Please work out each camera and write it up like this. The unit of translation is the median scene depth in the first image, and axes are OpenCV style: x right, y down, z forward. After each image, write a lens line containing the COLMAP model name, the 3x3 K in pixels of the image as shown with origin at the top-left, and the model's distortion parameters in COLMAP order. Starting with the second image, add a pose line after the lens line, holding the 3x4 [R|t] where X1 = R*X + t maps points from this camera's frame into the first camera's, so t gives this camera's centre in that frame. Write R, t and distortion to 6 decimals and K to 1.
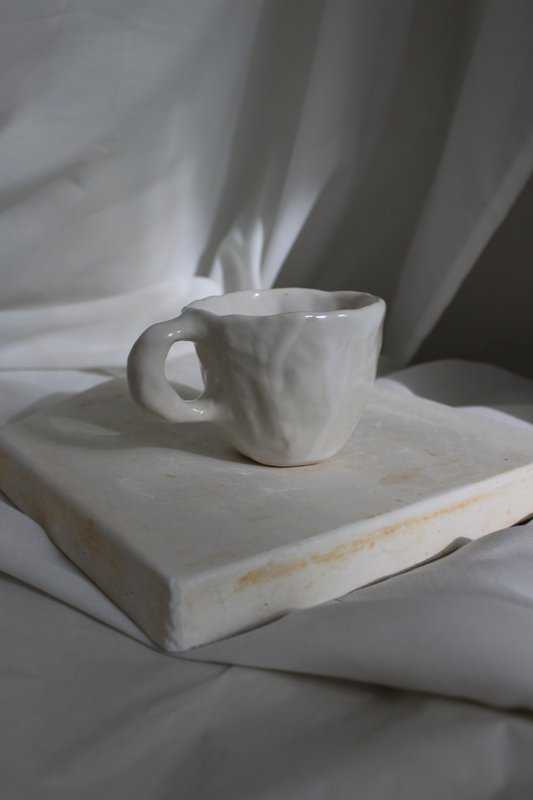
lens RADIAL K [[754.0, 0, 266.5], [0, 754.0, 400.0], [0, 0, 1]] dist [-0.117713, 0.009383]
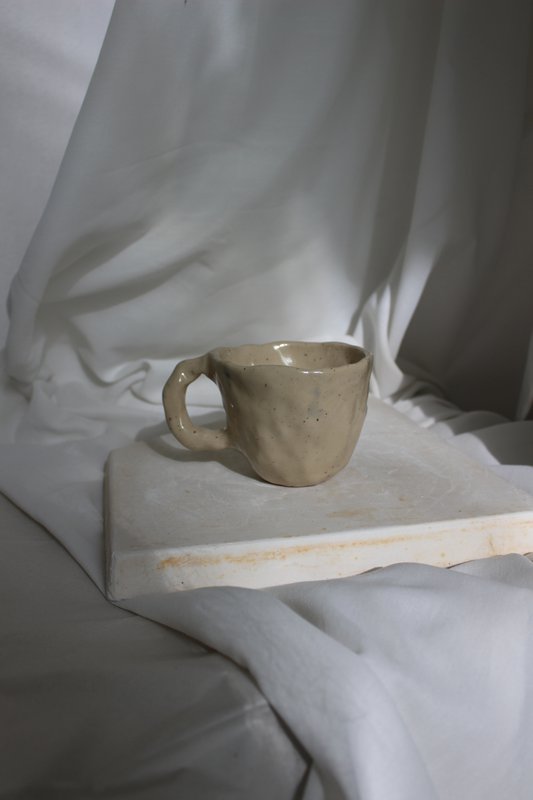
lens RADIAL K [[754.0, 0, 266.5], [0, 754.0, 400.0], [0, 0, 1]] dist [-0.117713, 0.009383]
pose [[0.905773, 0.060794, -0.419380, 0.603387], [-0.080217, 0.996361, -0.028818, -0.039541], [0.416101, 0.059744, 0.907353, -0.212289]]
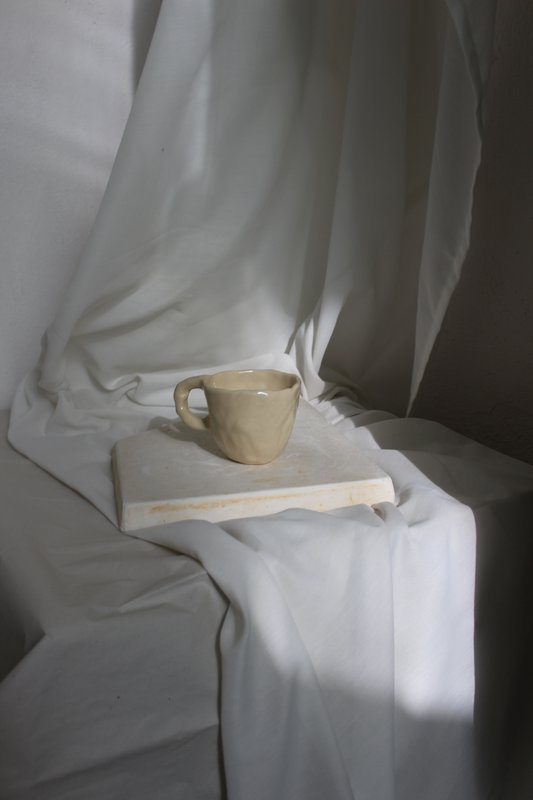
lens RADIAL K [[754.0, 0, 266.5], [0, 754.0, 400.0], [0, 0, 1]] dist [-0.117713, 0.009383]
pose [[0.914950, 0.066741, -0.398011, 1.051977], [-0.073509, 0.997293, -0.001749, -0.119644], [0.396817, 0.030858, 0.917379, -0.953371]]
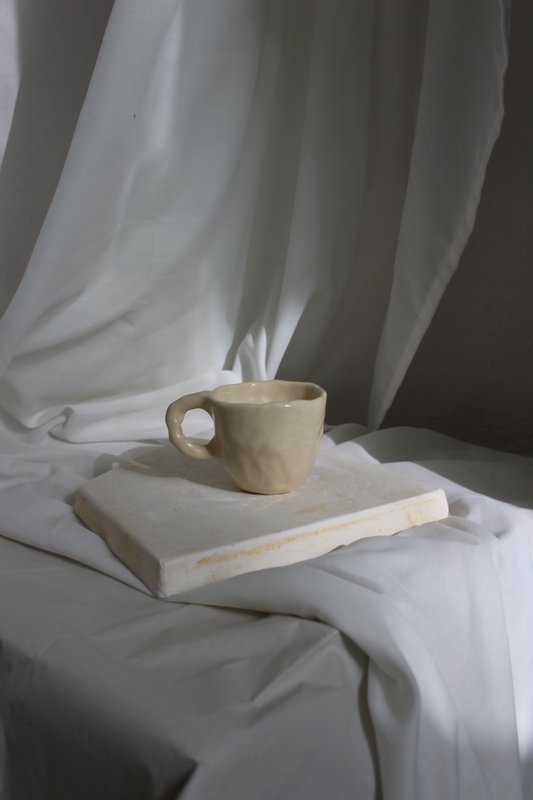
lens RADIAL K [[754.0, 0, 266.5], [0, 754.0, 400.0], [0, 0, 1]] dist [-0.117713, 0.009383]
pose [[0.991948, -0.029986, -0.123044, 0.316303], [0.022591, 0.997878, -0.061065, -0.043834], [0.124614, 0.057794, 0.990521, -0.739595]]
